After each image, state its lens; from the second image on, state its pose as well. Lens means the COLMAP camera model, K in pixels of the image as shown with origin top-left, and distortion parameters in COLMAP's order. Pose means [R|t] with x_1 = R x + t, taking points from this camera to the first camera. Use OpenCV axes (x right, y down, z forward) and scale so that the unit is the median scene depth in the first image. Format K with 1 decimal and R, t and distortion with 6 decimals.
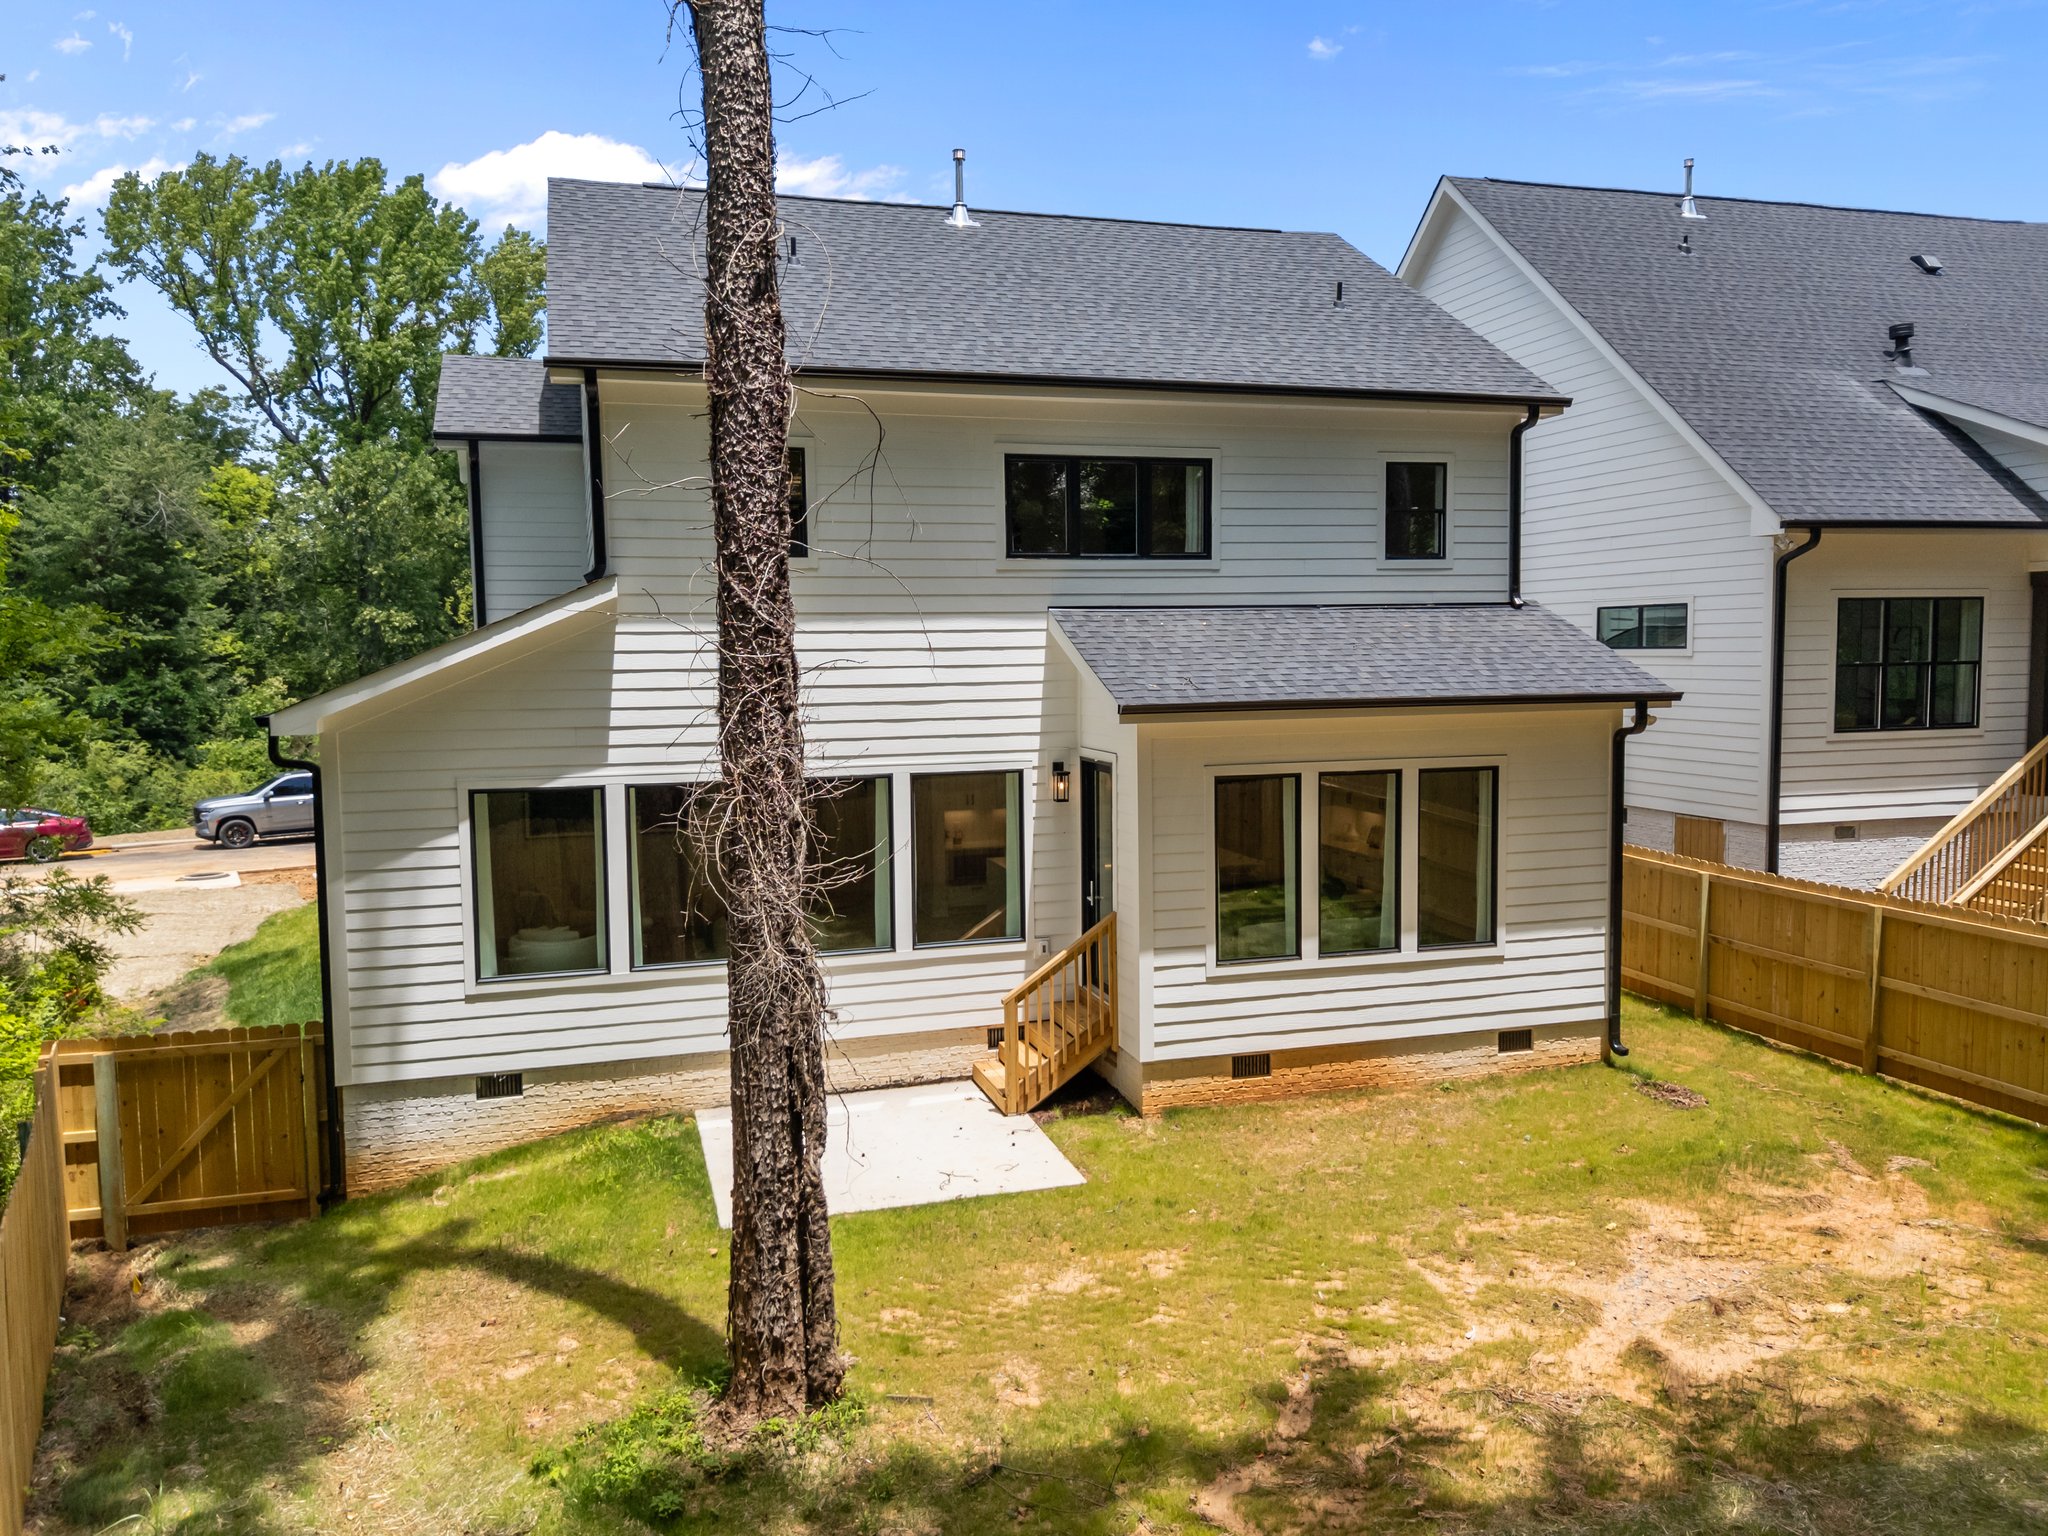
lens RADIAL K [[1536.0, 0, 1026.4], [0, 1536.0, 762.5], [0, 0, 1]] dist [0.058292, -0.041651]
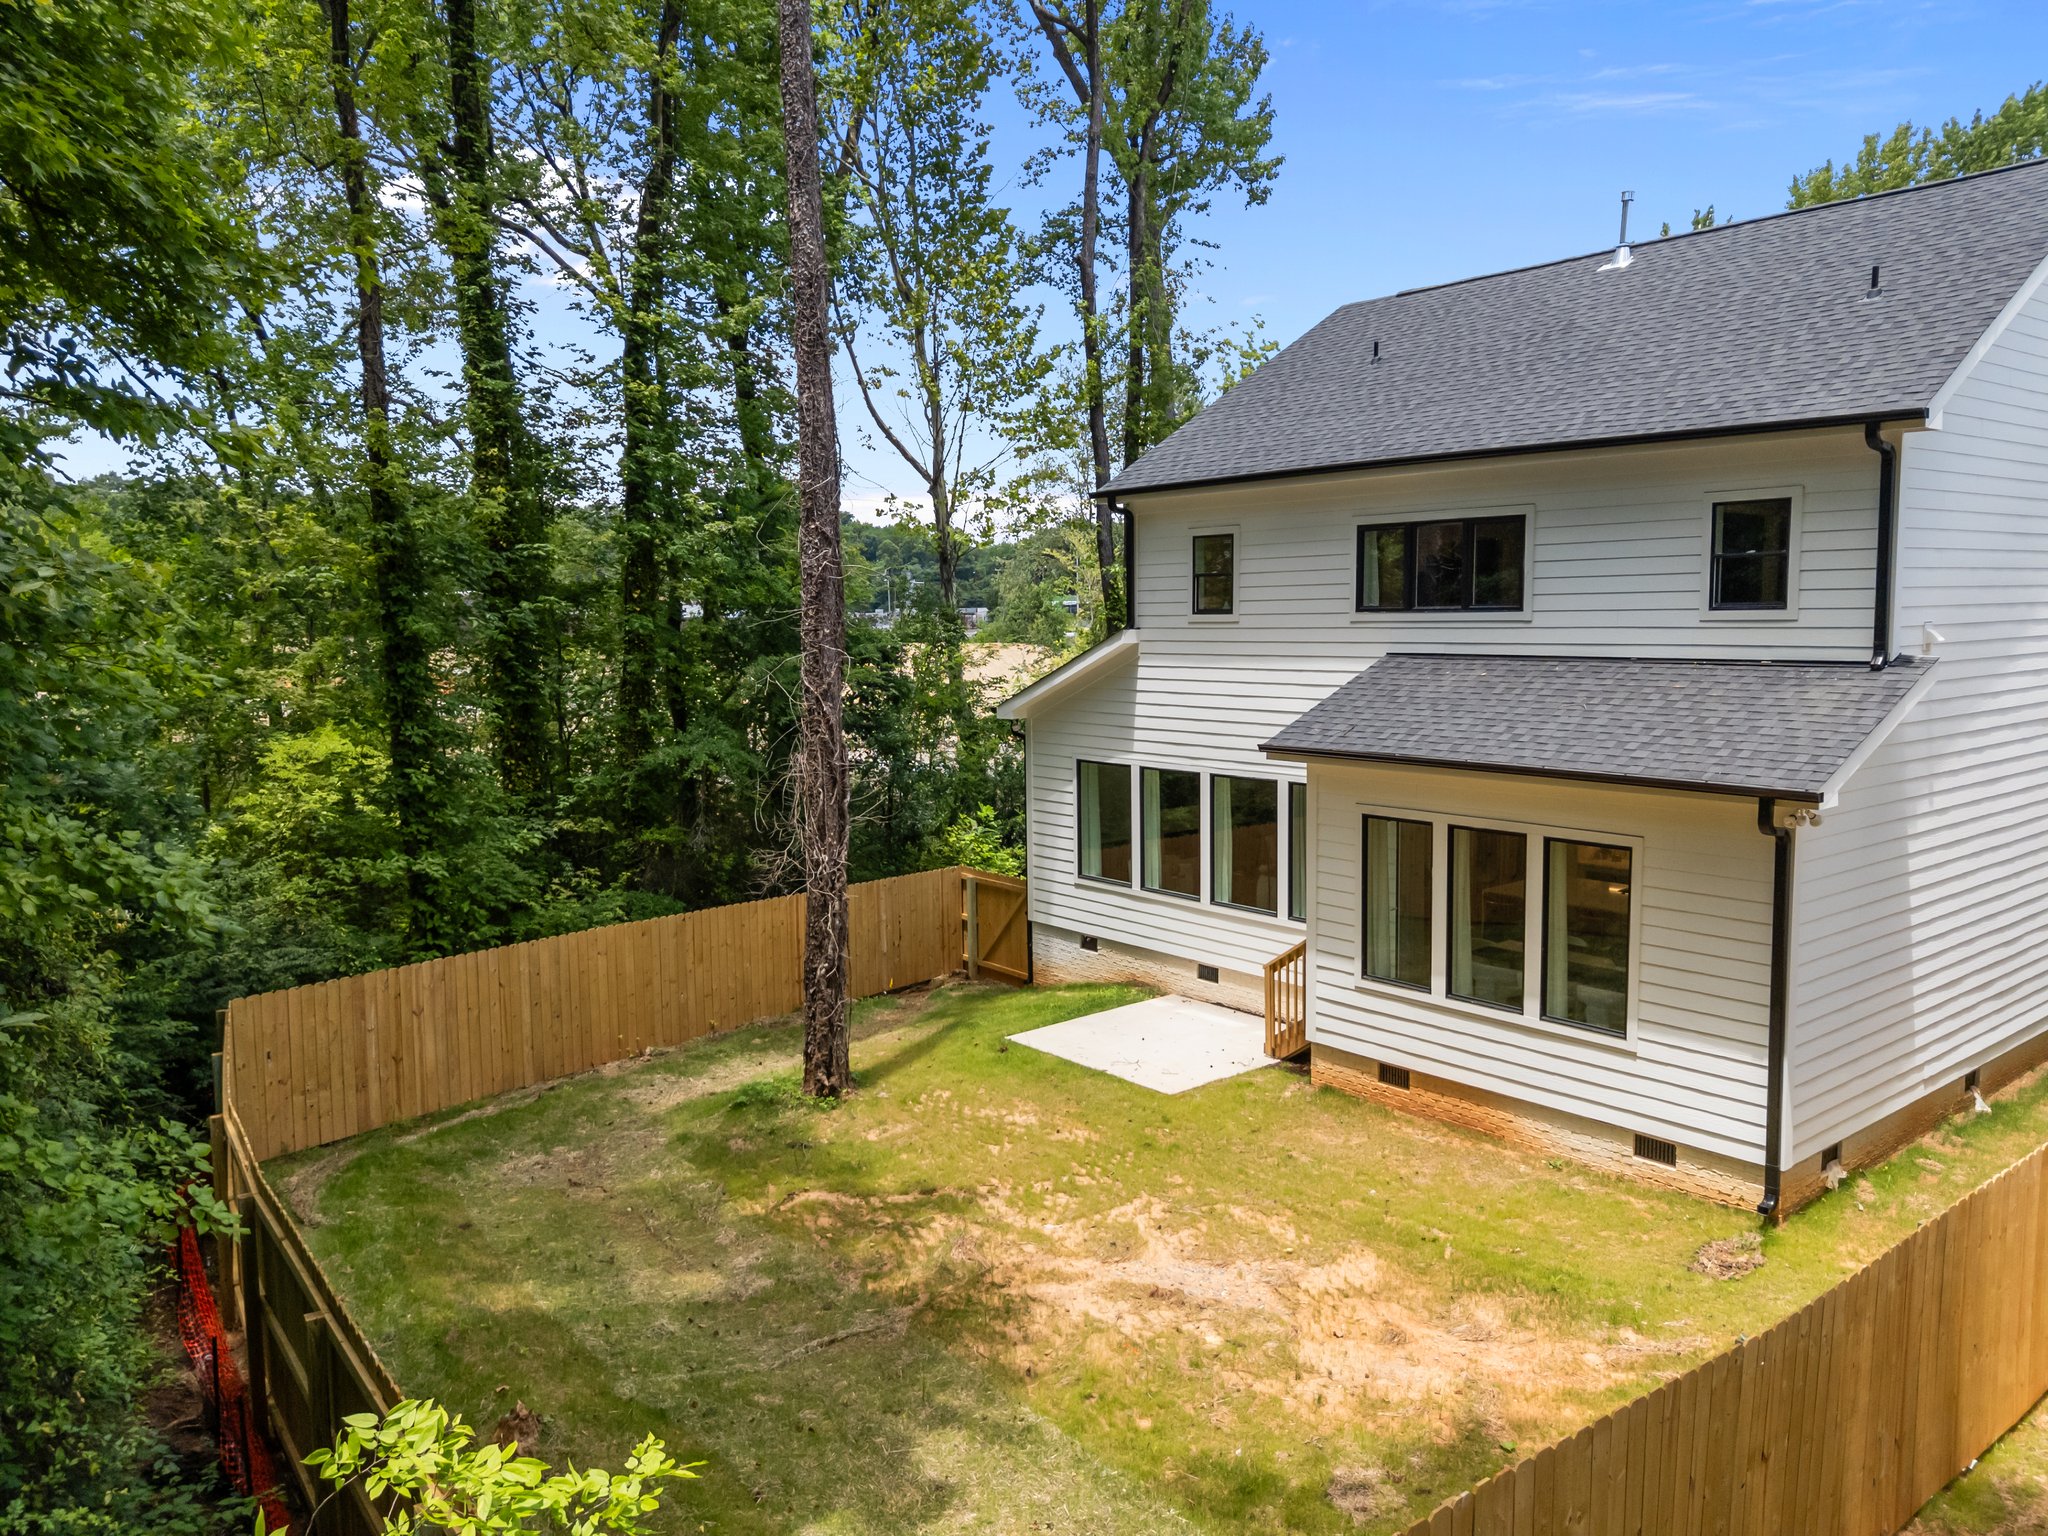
lens RADIAL K [[1536.0, 0, 1025.1], [0, 1536.0, 773.6], [0, 0, 1]] dist [0.058292, -0.041651]
pose [[0.370143, 0.111200, -0.922295, 1.069817], [-0.059789, 0.993603, 0.095802, -0.114078], [0.927049, 0.019683, 0.374424, 0.329806]]
